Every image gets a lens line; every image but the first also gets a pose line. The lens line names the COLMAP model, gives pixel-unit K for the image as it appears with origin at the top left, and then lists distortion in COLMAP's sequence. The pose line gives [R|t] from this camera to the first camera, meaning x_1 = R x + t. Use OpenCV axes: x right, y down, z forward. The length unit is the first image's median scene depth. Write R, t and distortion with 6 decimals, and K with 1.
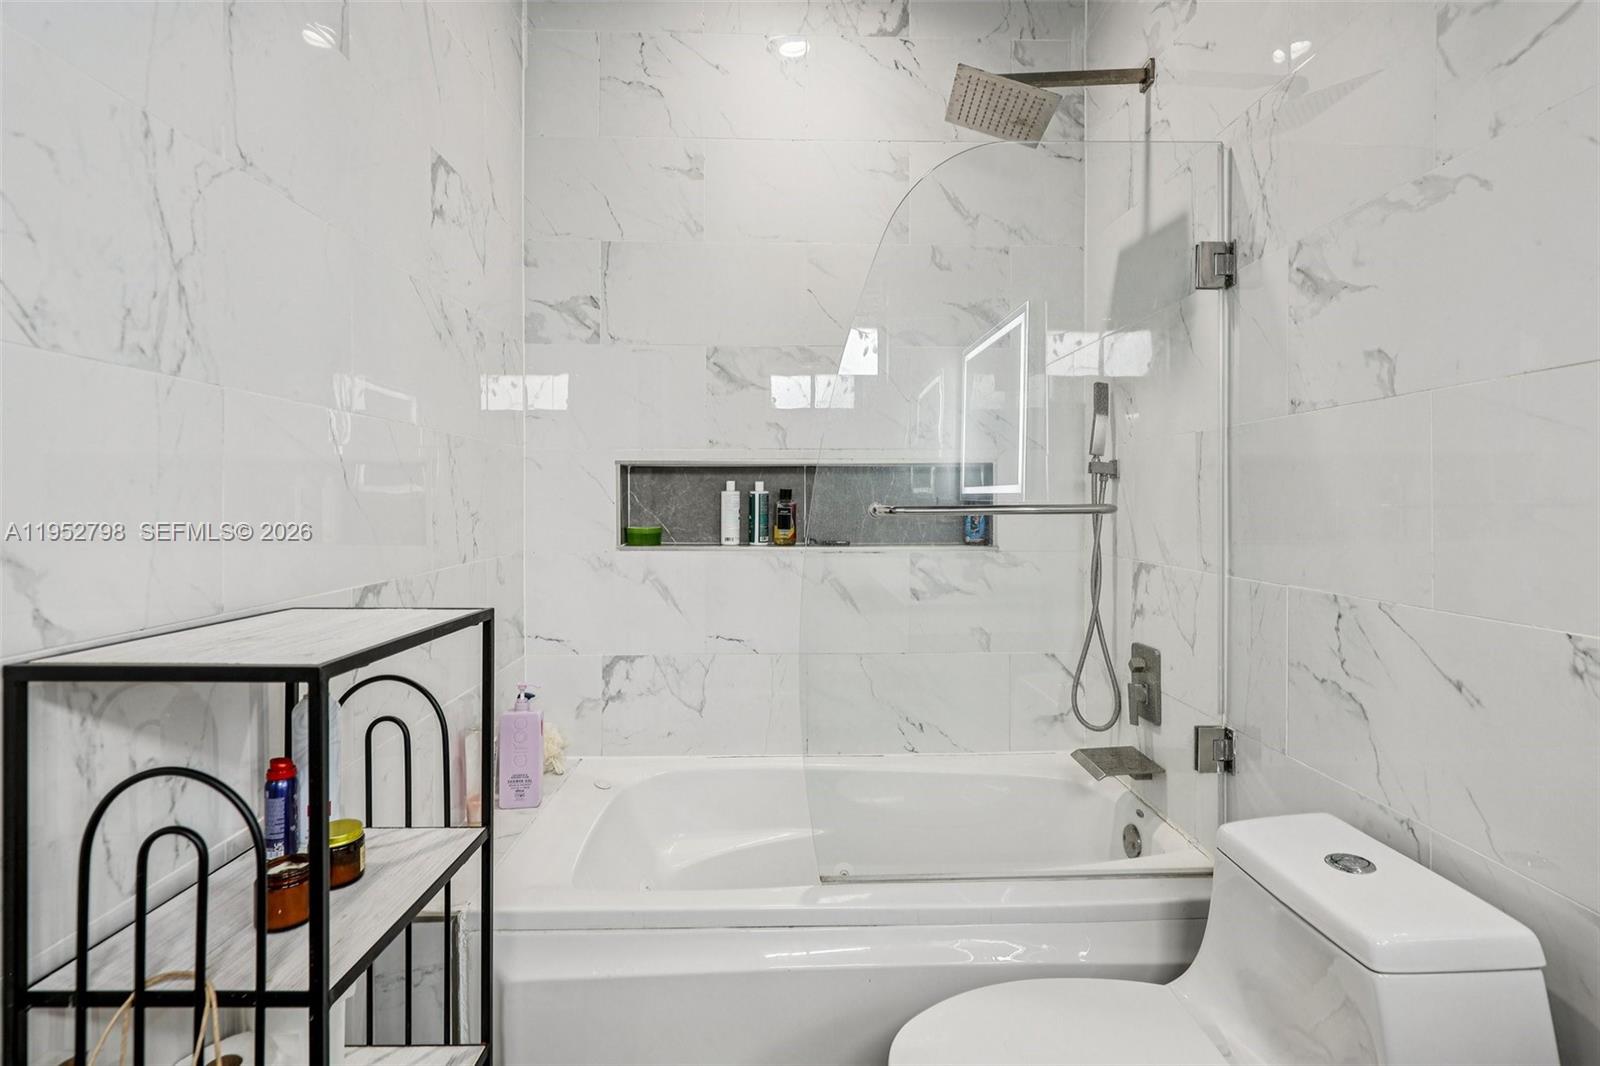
lens RADIAL K [[745.9, 0, 803.7], [0, 745.9, 503.4], [0, 0, 1]] dist [-0.001858, -0.000073]
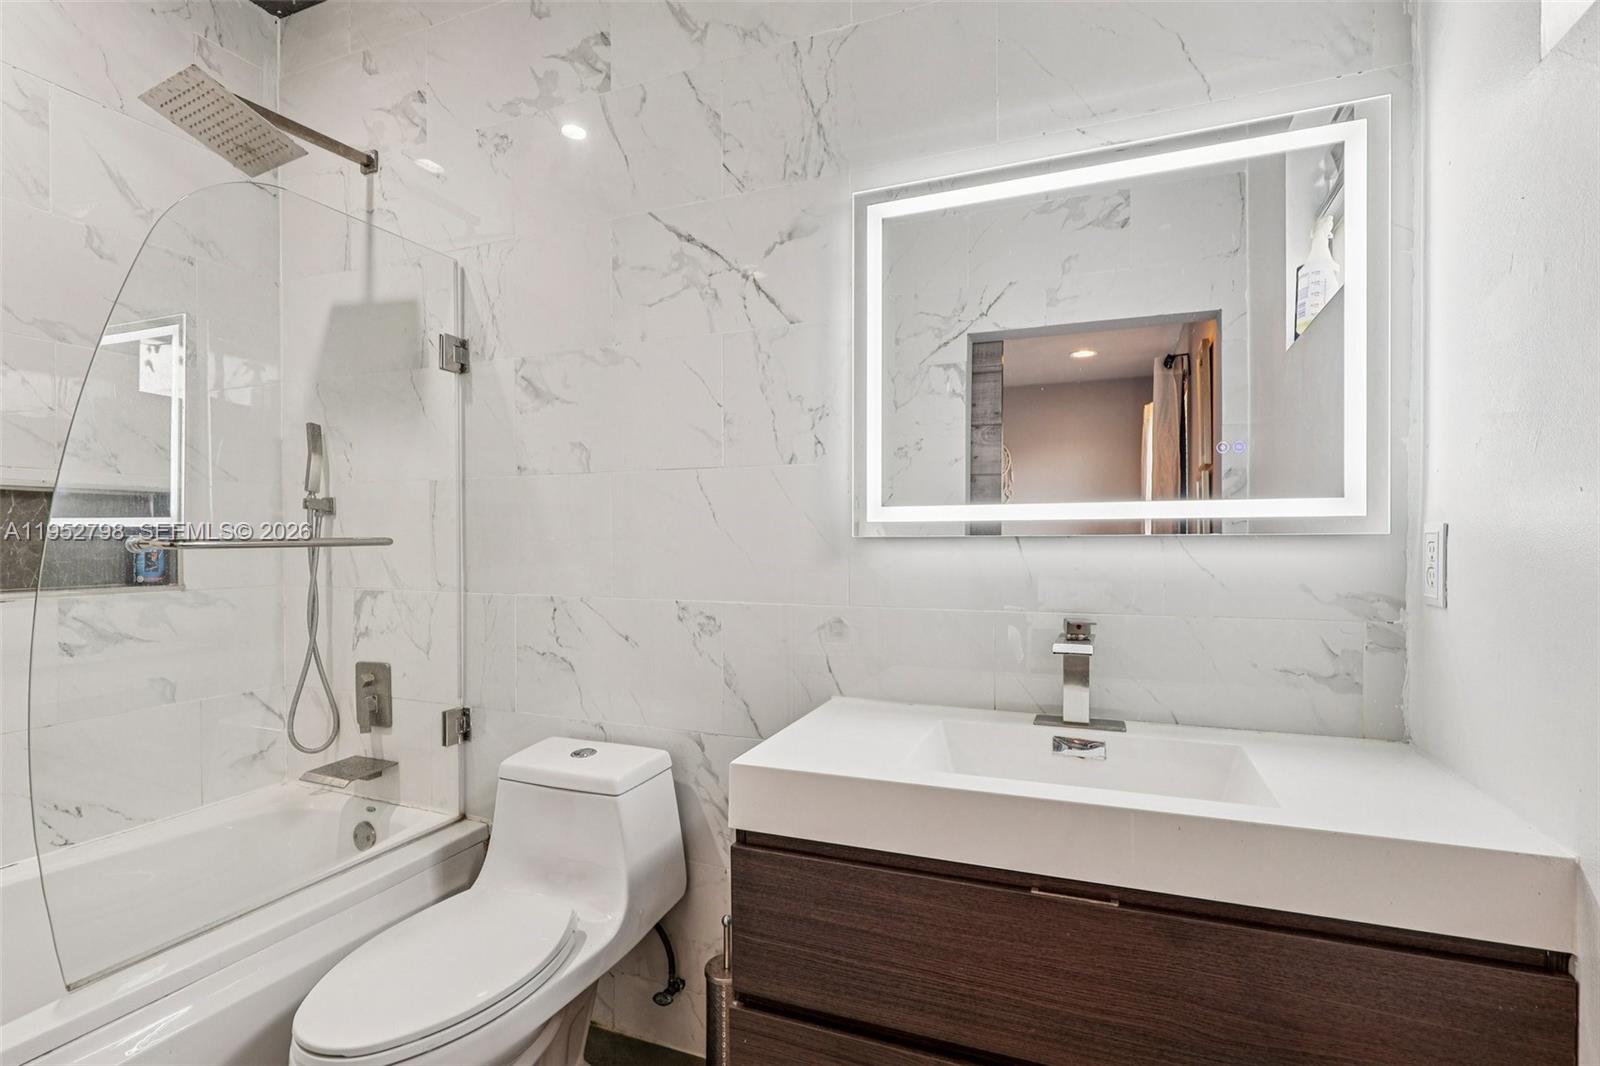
lens RADIAL K [[744.3, 0, 800.0], [0, 744.3, 533.0], [0, 0, 1]] dist [-0.002924, 0.000032]
pose [[0.404993, 0.007439, 0.914290, -0.328751], [0.001045, 0.999962, -0.008599, 0.003624], [-0.914319, 0.004437, 0.404970, -0.063925]]
